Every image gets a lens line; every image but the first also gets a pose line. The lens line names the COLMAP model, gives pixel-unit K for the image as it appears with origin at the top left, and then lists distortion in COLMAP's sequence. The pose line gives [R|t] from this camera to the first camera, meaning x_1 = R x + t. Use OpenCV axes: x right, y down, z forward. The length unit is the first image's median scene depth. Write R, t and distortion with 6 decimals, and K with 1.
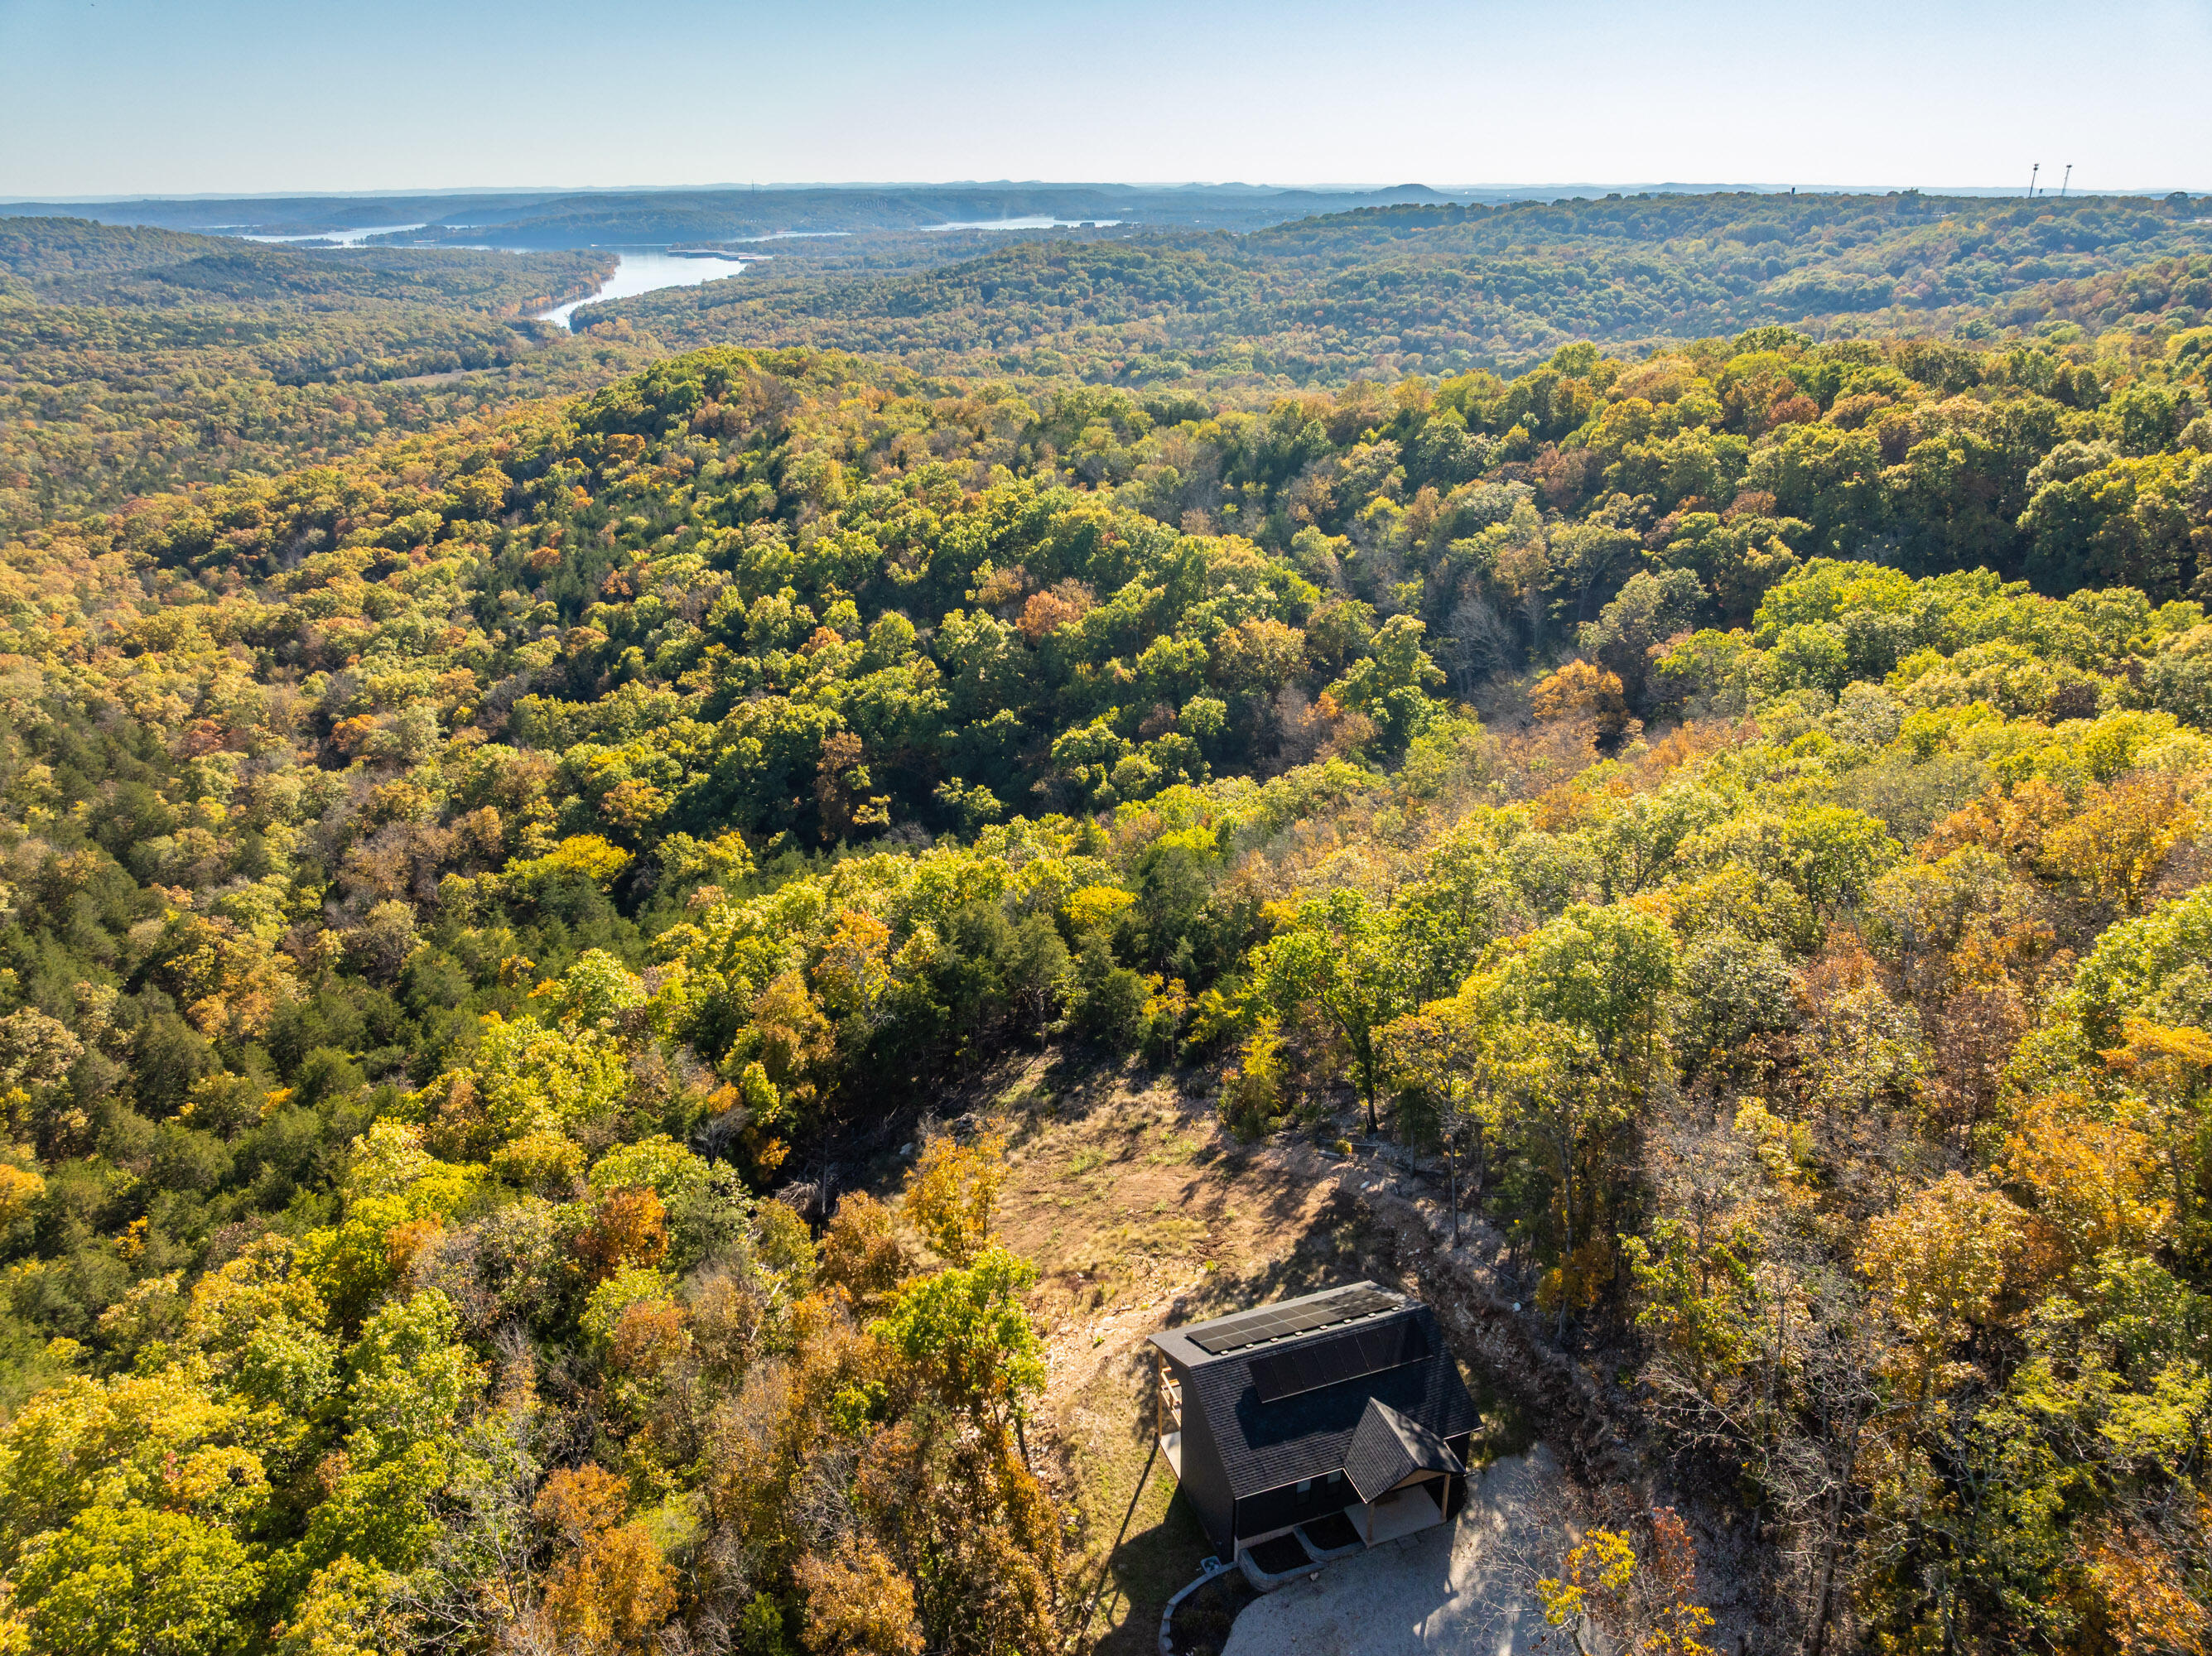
lens RADIAL K [[1558.8, 0, 1106.0], [0, 1558.8, 828.0], [0, 0, 1]] dist [-0.017014, -0.048181]
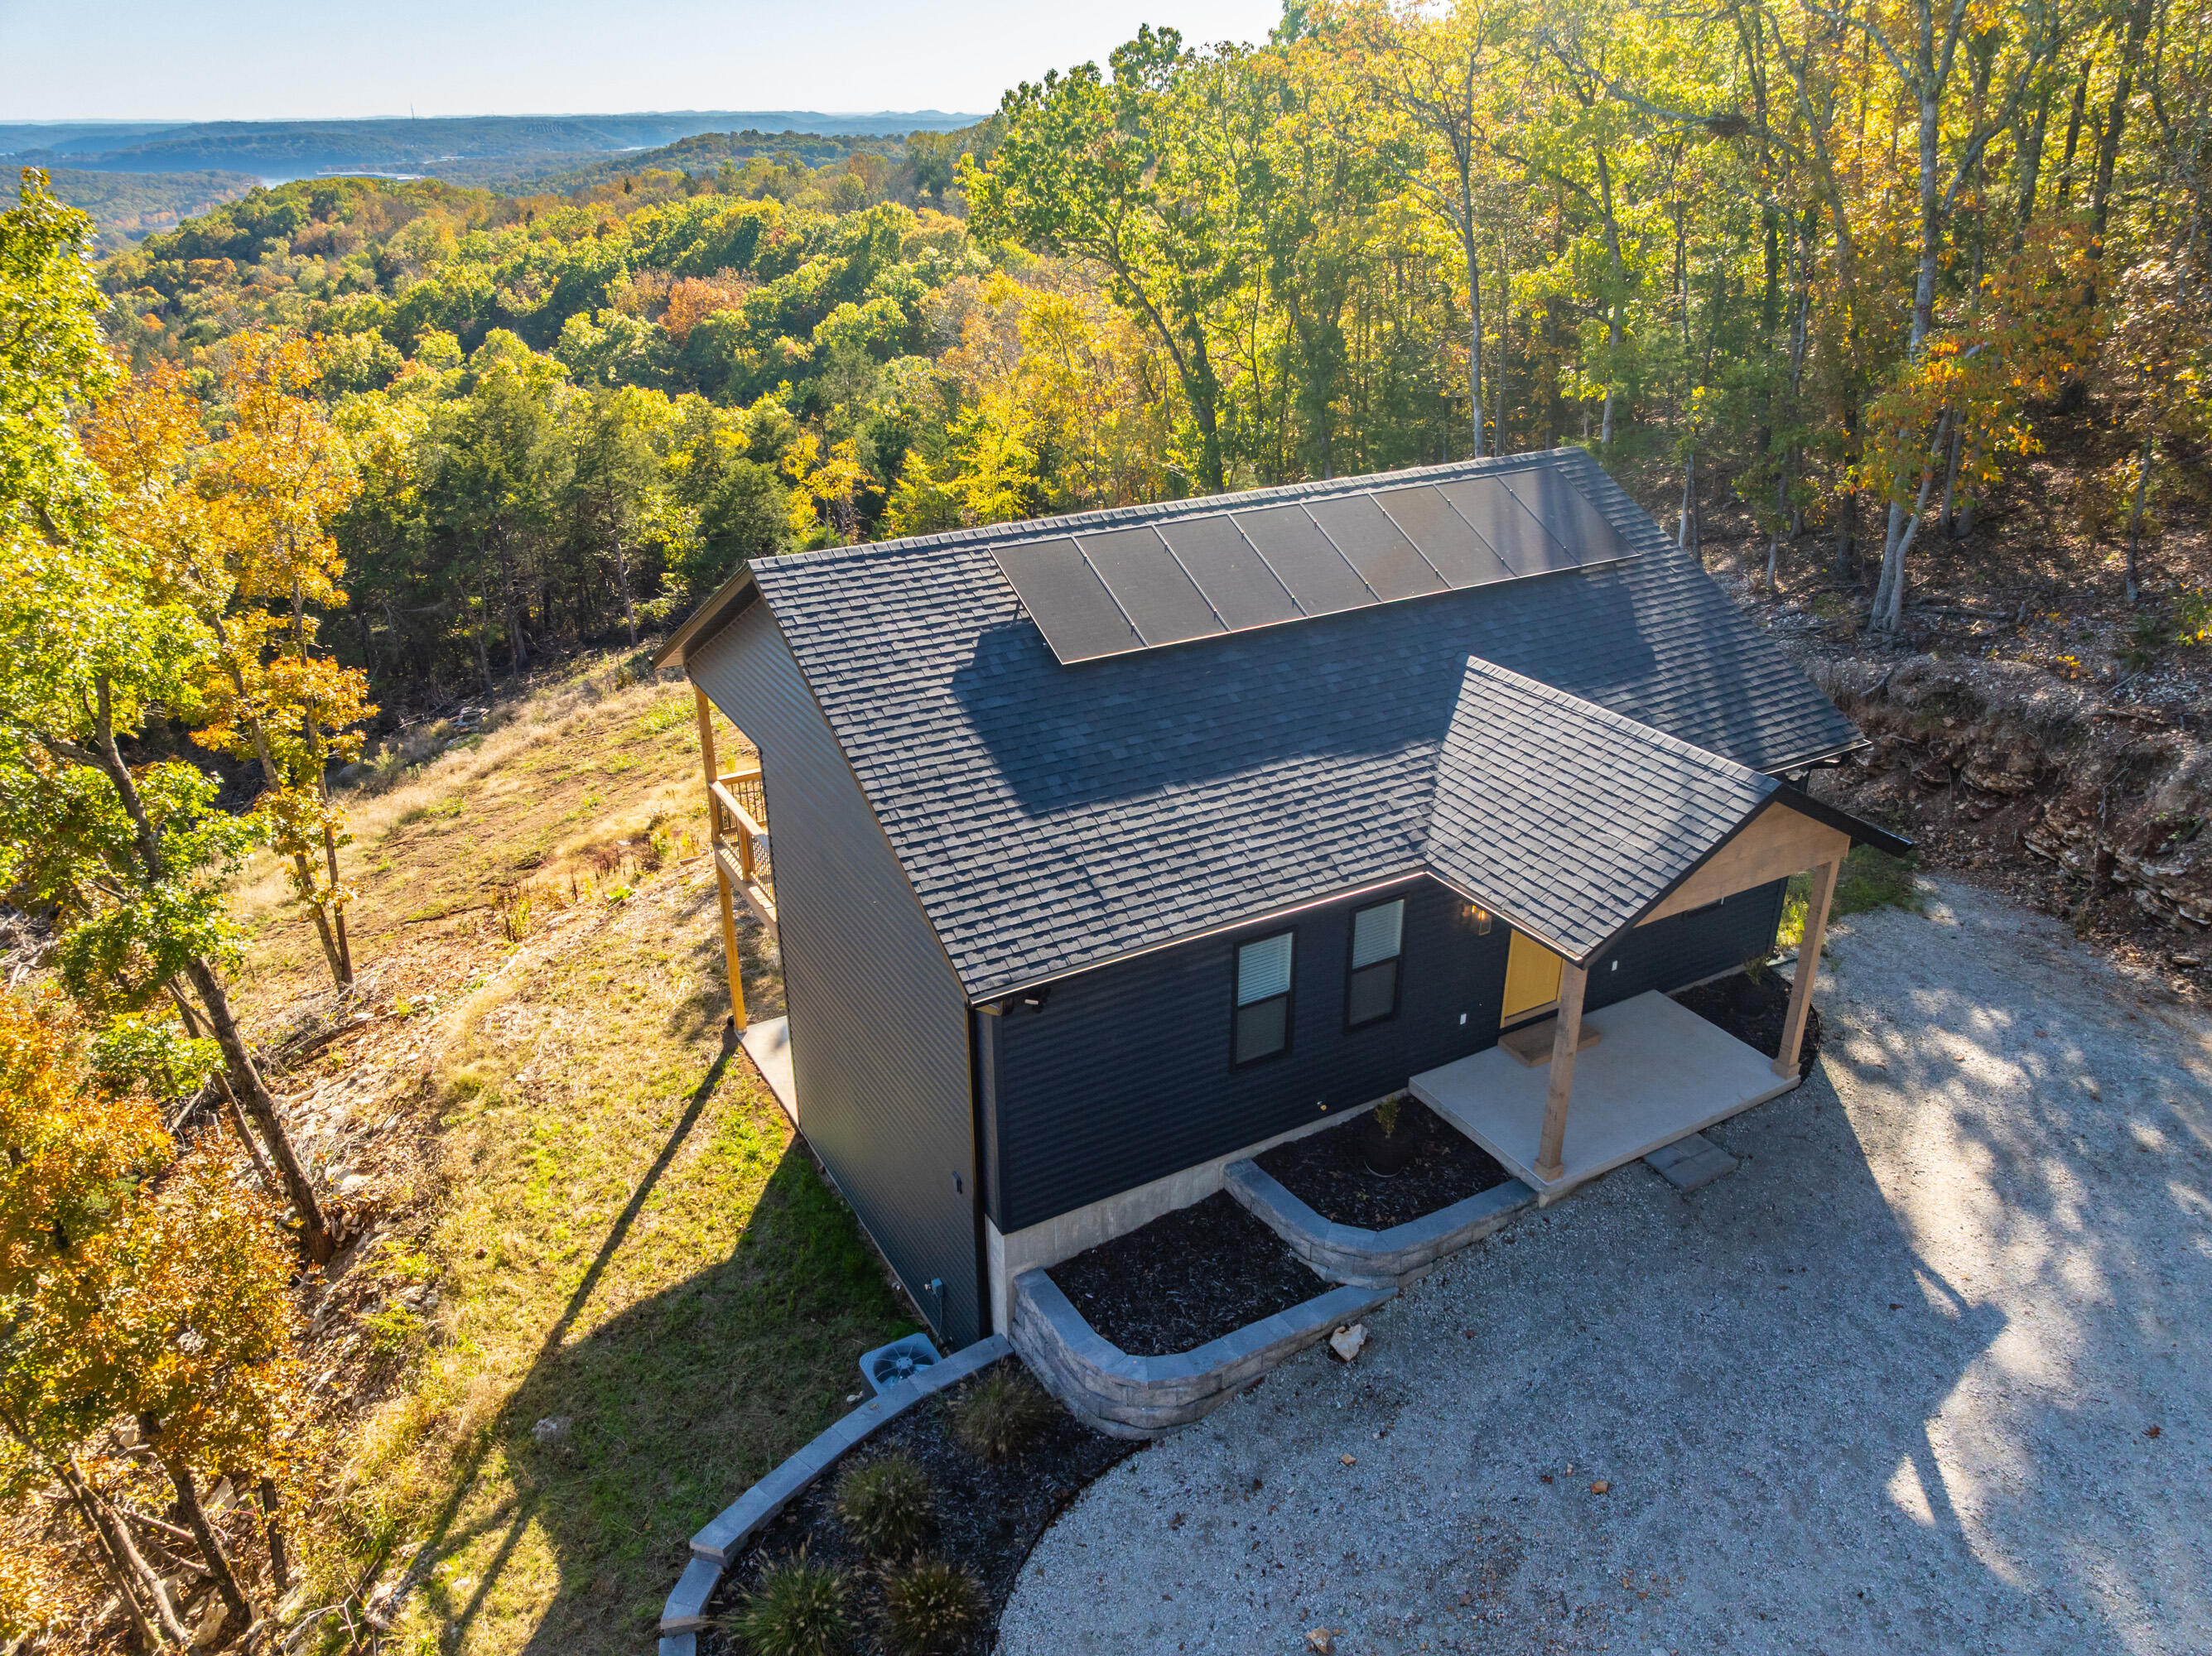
lens RADIAL K [[1562.2, 0, 1105.8], [0, 1562.2, 823.4], [0, 0, 1]] dist [-0.036362, -0.000171]
pose [[0.983969, -0.072454, 0.162956, 0.020074], [0.066699, 0.996950, 0.040517, 0.117171], [-0.165395, -0.028999, 0.985801, 0.231595]]
